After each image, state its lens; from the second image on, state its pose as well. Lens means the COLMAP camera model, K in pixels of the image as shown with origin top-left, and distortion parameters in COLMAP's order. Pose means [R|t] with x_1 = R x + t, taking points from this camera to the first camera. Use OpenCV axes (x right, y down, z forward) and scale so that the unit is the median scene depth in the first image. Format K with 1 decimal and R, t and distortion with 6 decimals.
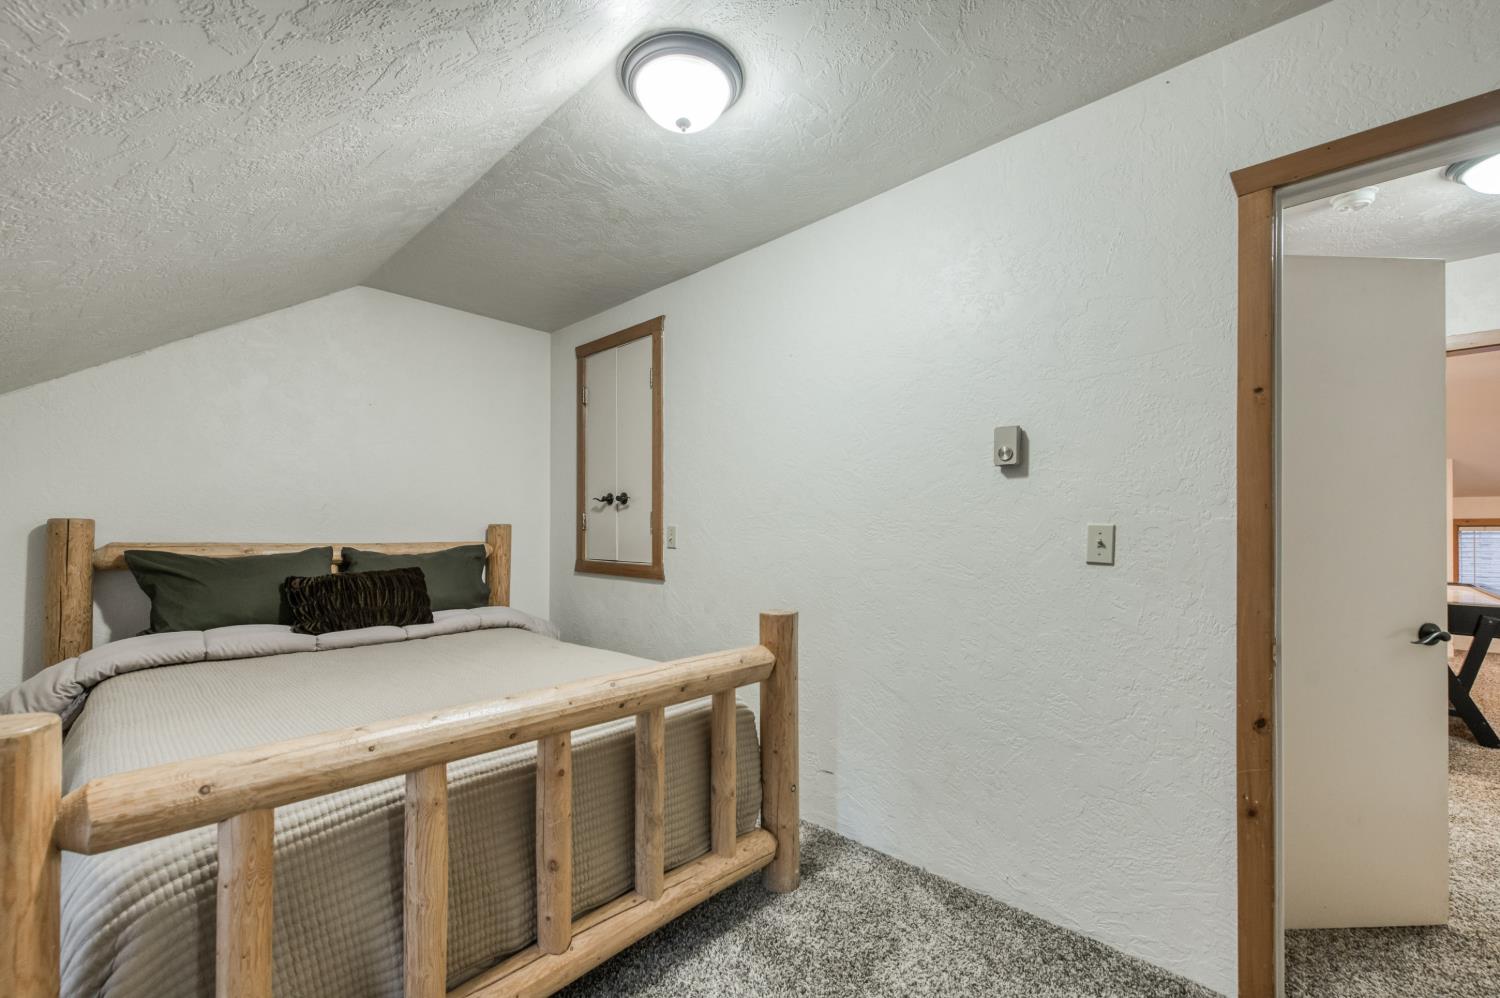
lens RADIAL K [[616.2, 0, 746.0], [0, 616.2, 528.7], [0, 0, 1]] dist [0.007666, -0.000484]
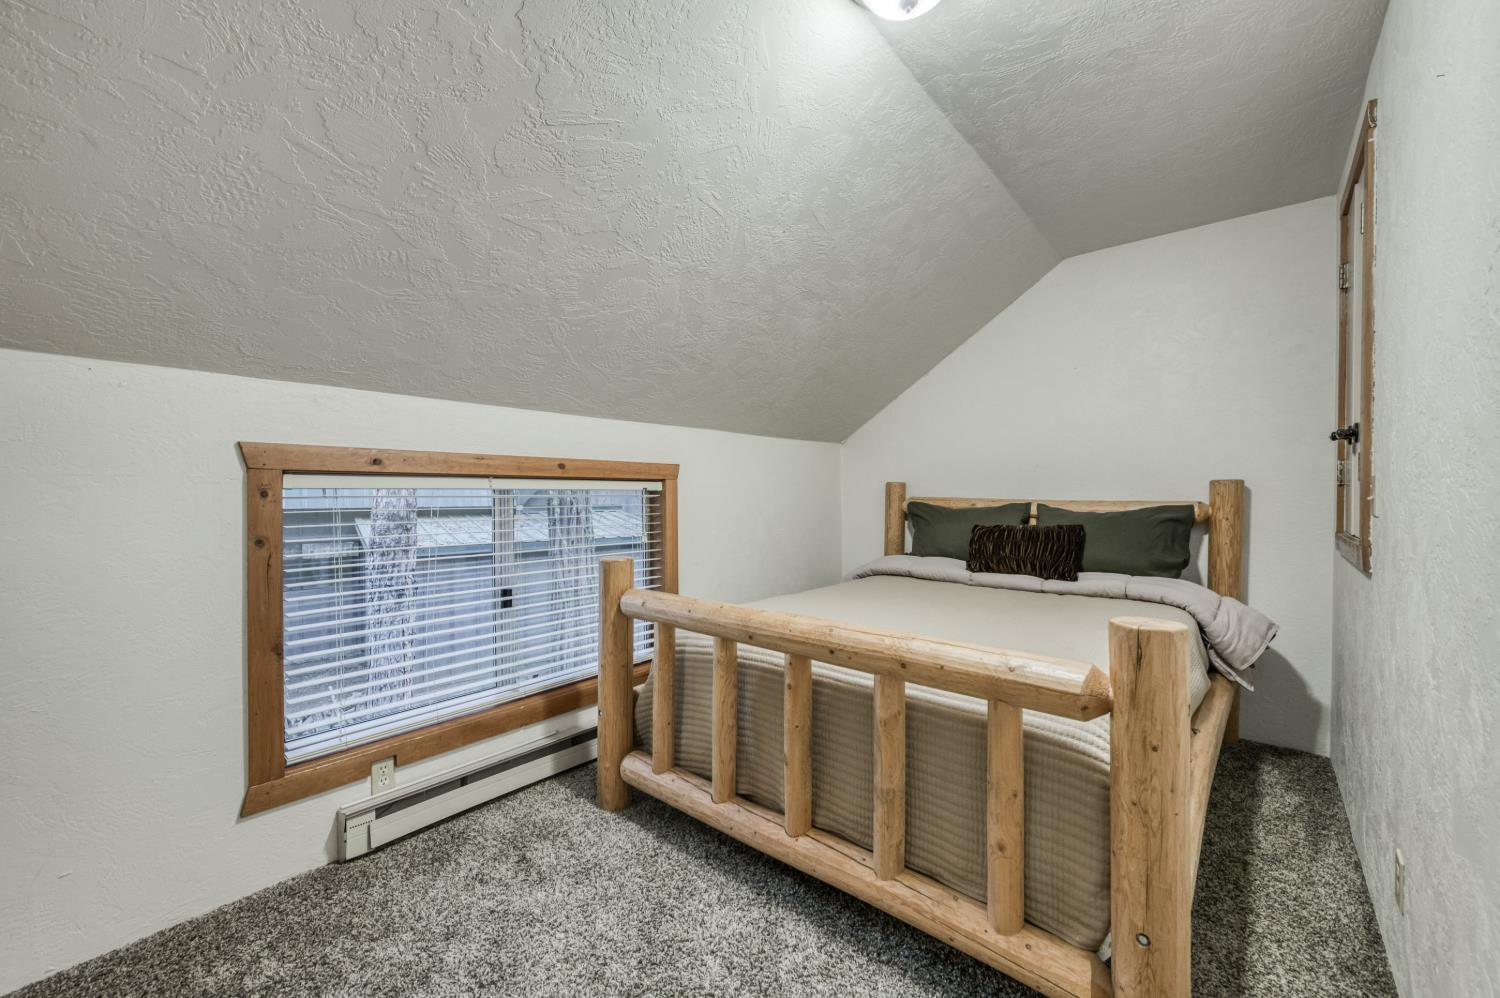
lens RADIAL K [[616.2, 0, 749.7], [0, 616.2, 498.2], [0, 0, 1]] dist [0.007666, -0.000484]
pose [[0.028247, 0.008763, -0.999563, 0.526965], [0.004442, 0.999951, 0.008892, 0.010343], [0.999591, -0.004691, 0.028206, 0.524916]]
